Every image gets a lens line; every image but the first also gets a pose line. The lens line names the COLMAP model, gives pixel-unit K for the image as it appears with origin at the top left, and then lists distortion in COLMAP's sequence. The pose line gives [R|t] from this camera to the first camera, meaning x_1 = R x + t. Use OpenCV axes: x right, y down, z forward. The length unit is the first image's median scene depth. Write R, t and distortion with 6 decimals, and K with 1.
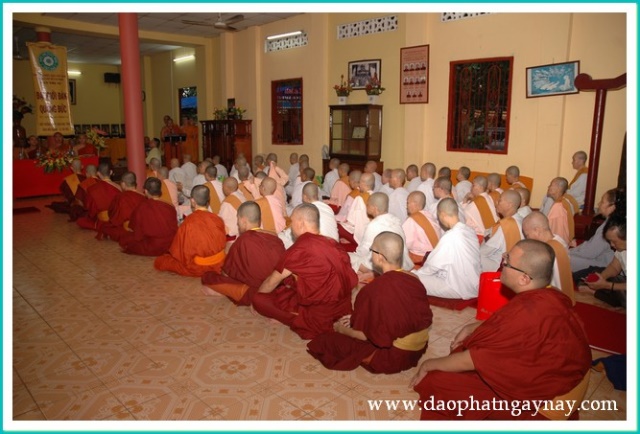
lens RADIAL K [[526.3, 0, 320.0], [0, 526.3, 217.0], [0, 0, 1]] dist [-0.011547, -0.005591]
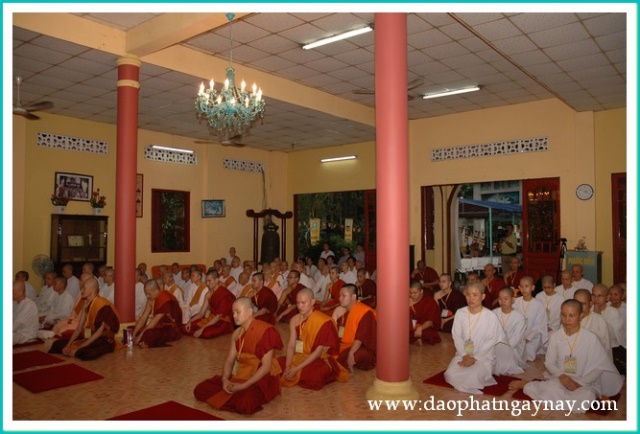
lens RADIAL K [[526.3, 0, 320.0], [0, 526.3, 217.0], [0, 0, 1]] dist [-0.011547, -0.005591]
pose [[-0.192542, 0.046513, 0.980186, -1.066316], [0.194298, 0.980907, -0.008380, -0.113434], [-0.961861, 0.188835, -0.197903, 0.778035]]
